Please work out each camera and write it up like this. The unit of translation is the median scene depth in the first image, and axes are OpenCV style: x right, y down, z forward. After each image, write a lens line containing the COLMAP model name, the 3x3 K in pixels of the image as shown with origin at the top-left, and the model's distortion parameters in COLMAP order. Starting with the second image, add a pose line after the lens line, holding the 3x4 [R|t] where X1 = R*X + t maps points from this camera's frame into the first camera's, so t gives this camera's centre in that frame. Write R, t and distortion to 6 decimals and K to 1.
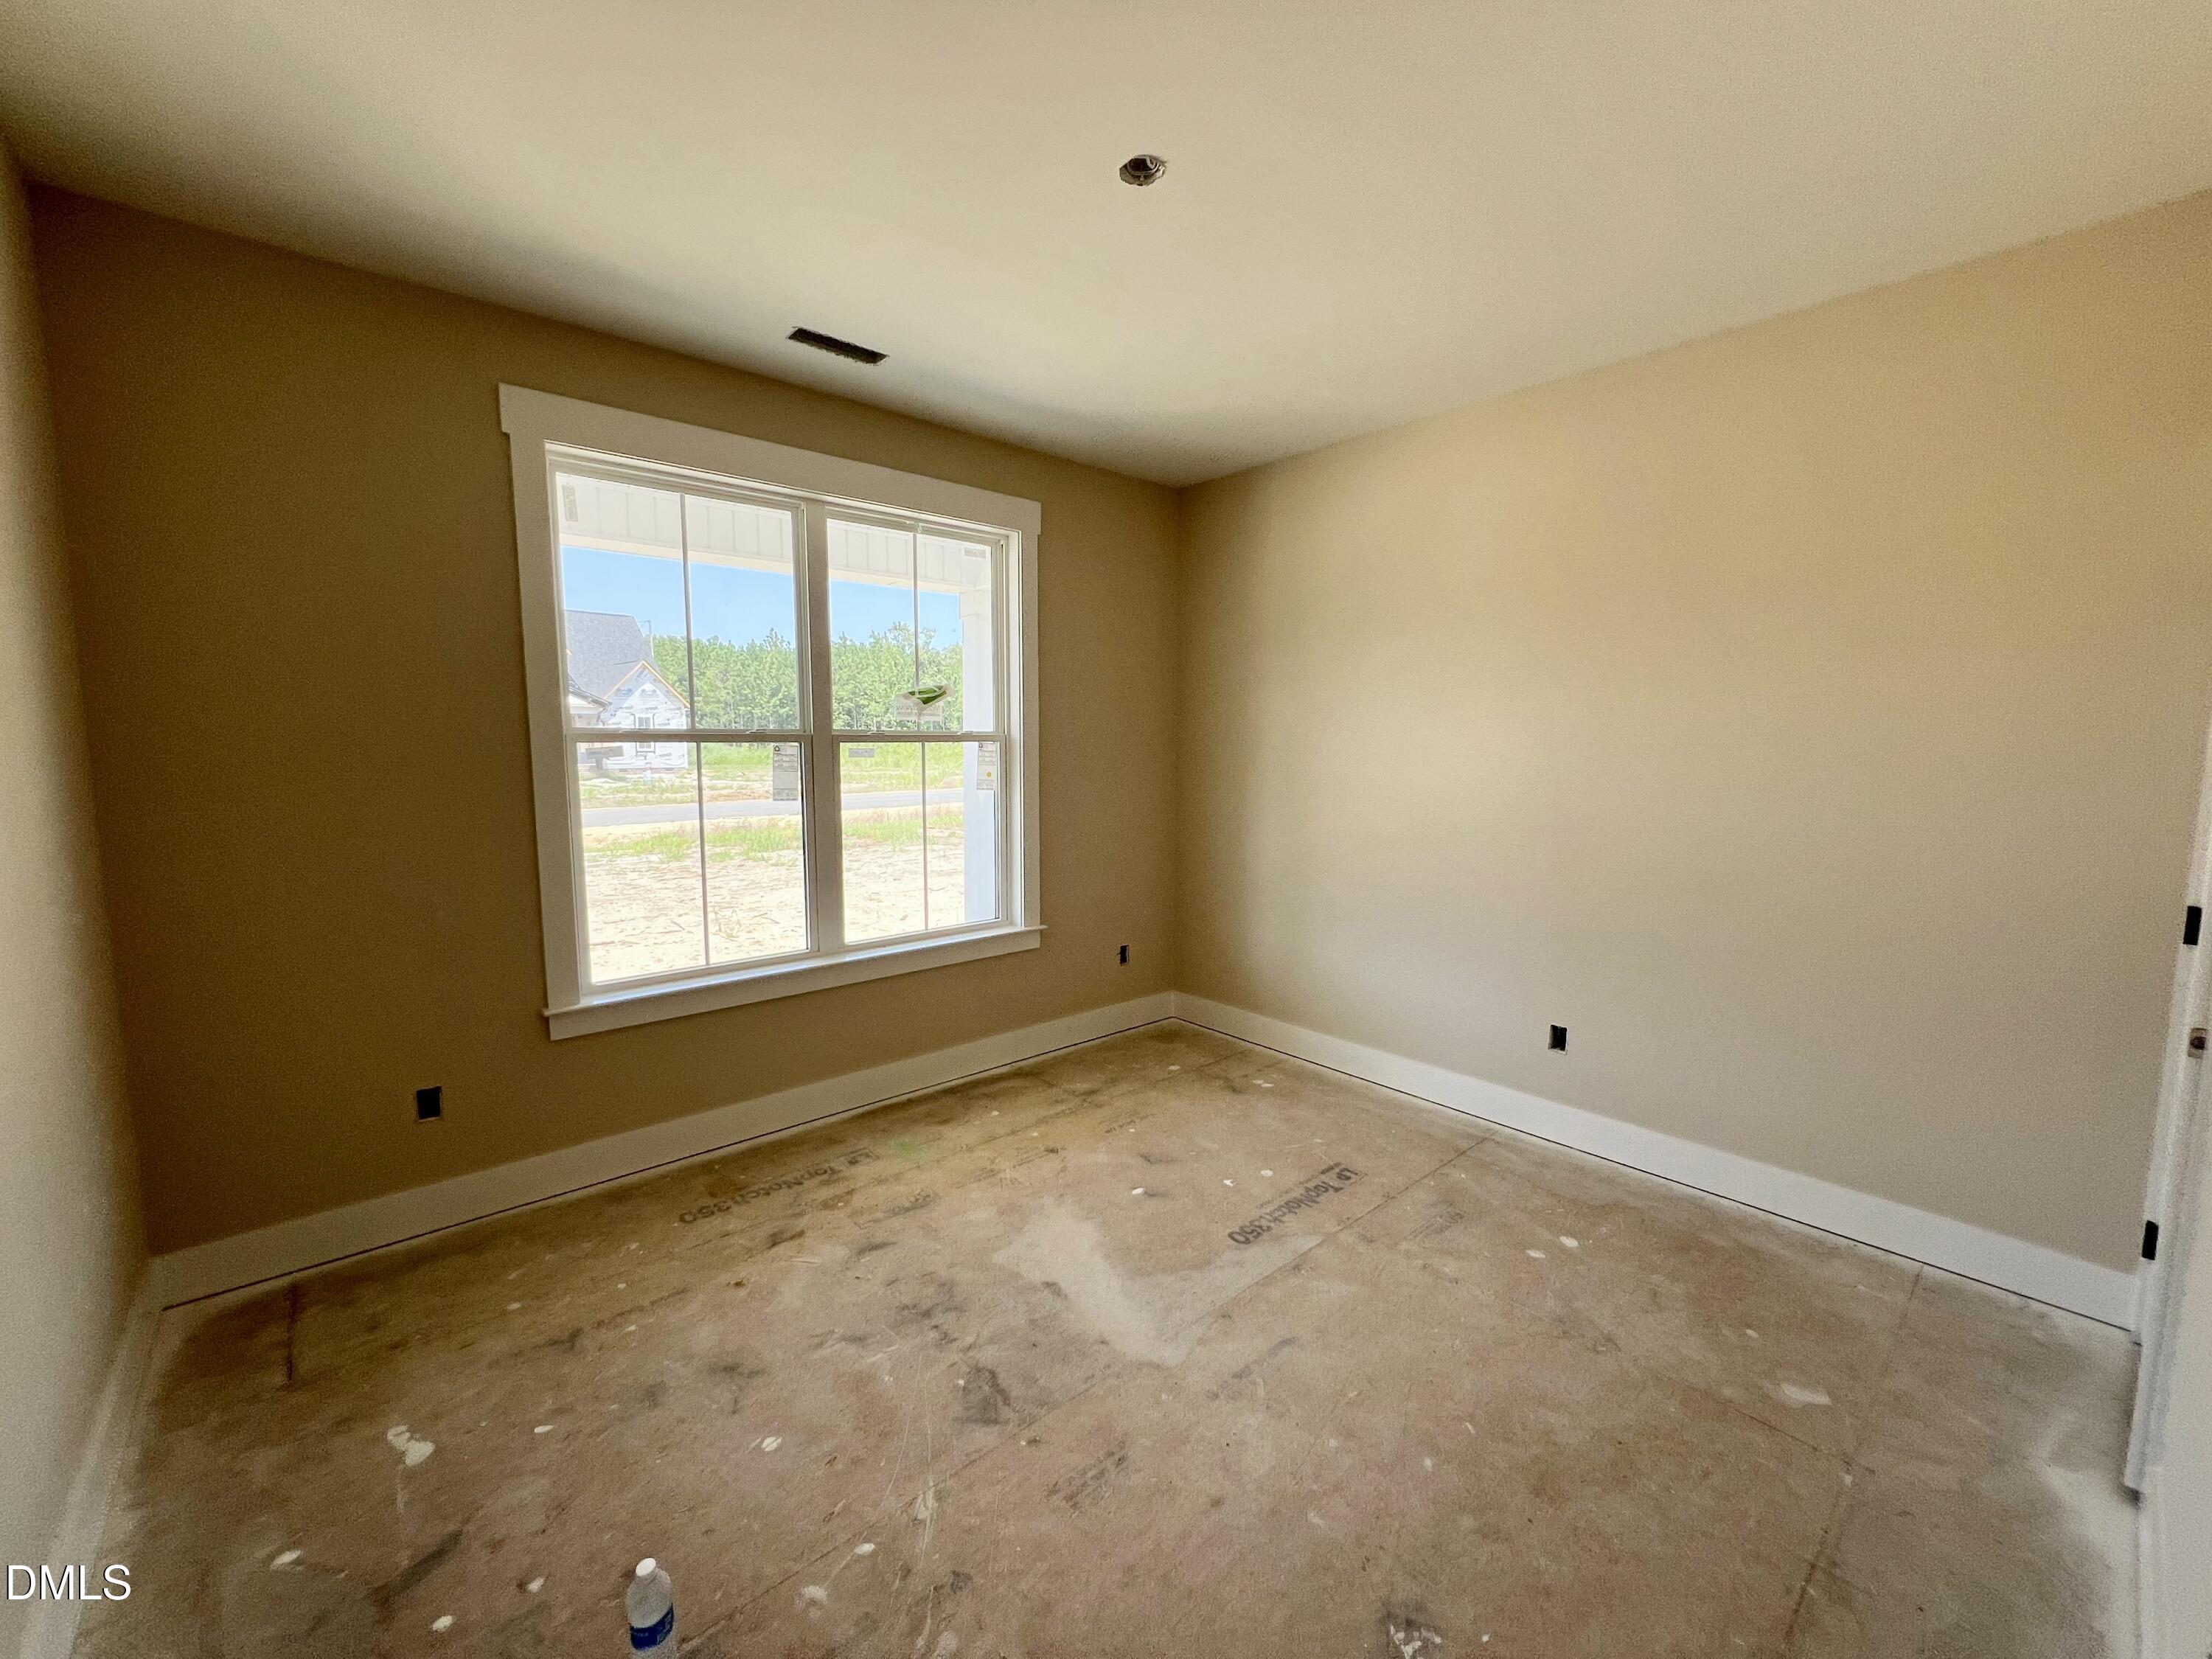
lens RADIAL K [[885.4, 0, 1106.0], [0, 885.4, 829.5], [0, 0, 1]] dist [-0.001395, -0.000075]
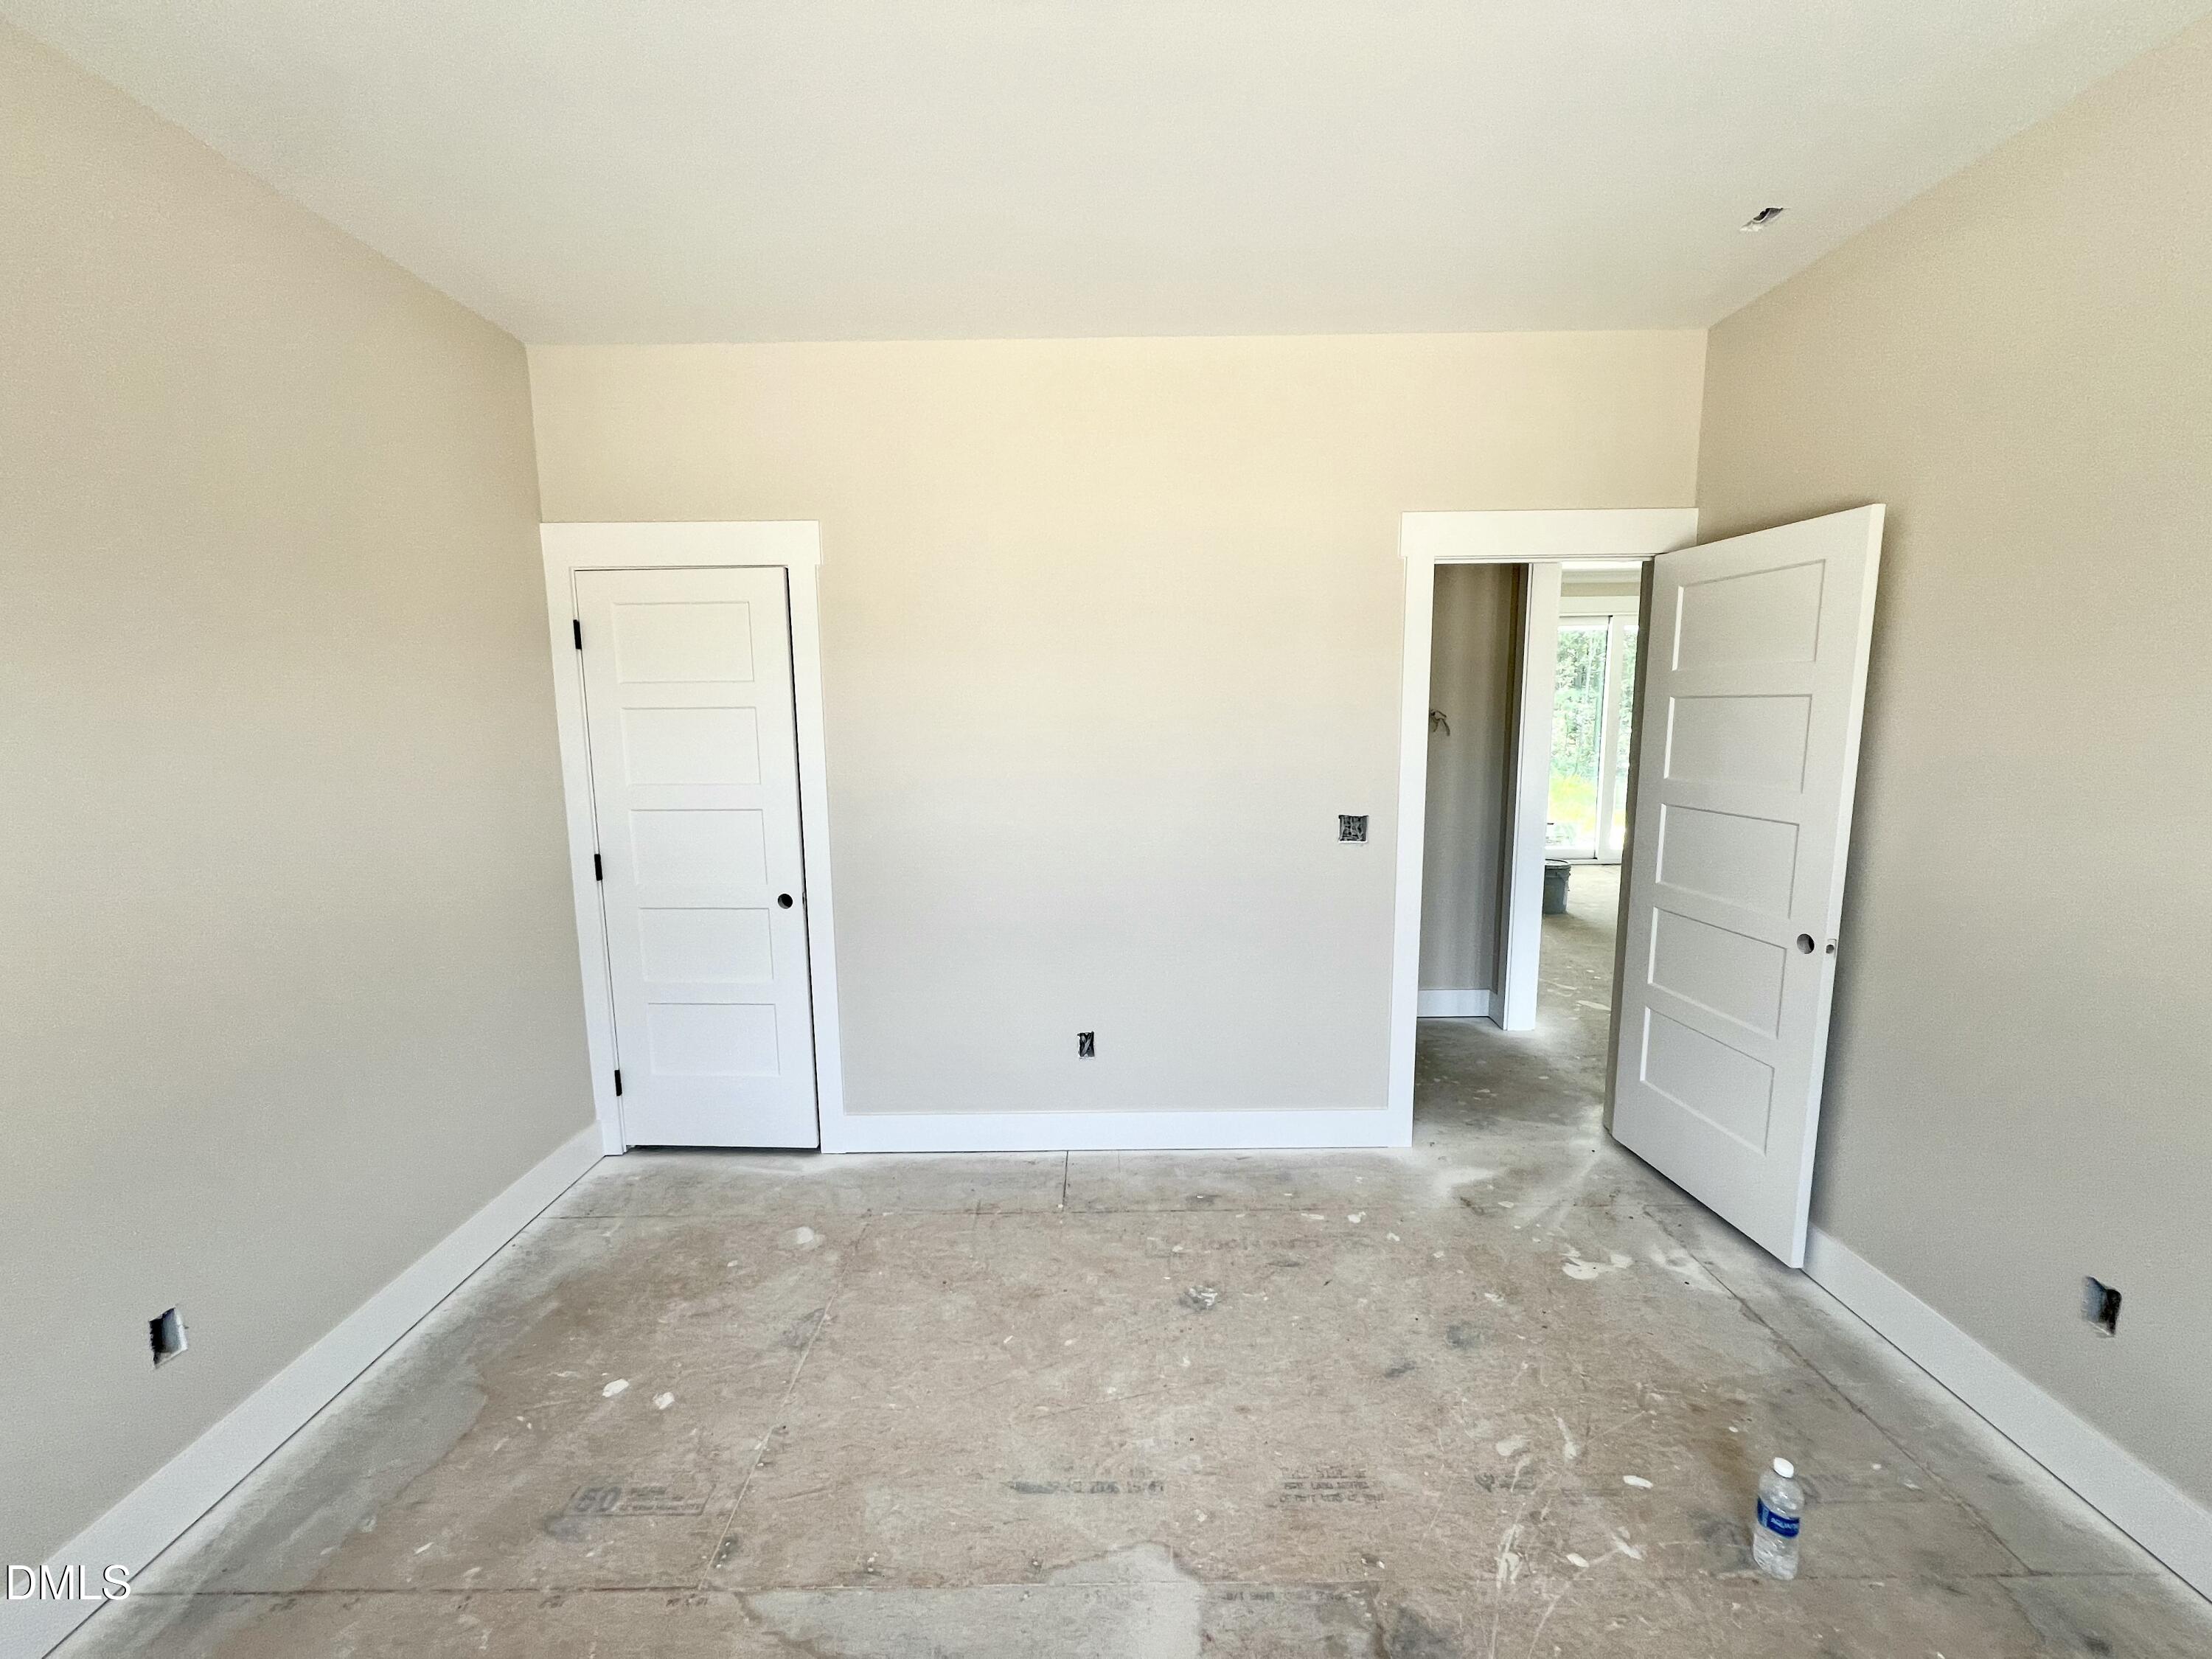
lens RADIAL K [[885.4, 0, 1106.0], [0, 885.4, 829.5], [0, 0, 1]] dist [-0.001395, -0.000075]
pose [[-0.750659, -0.080948, 0.655713, -0.368421], [0.081759, 0.973457, 0.213770, -0.199175], [-0.655612, 0.214079, -0.724116, 1.515528]]
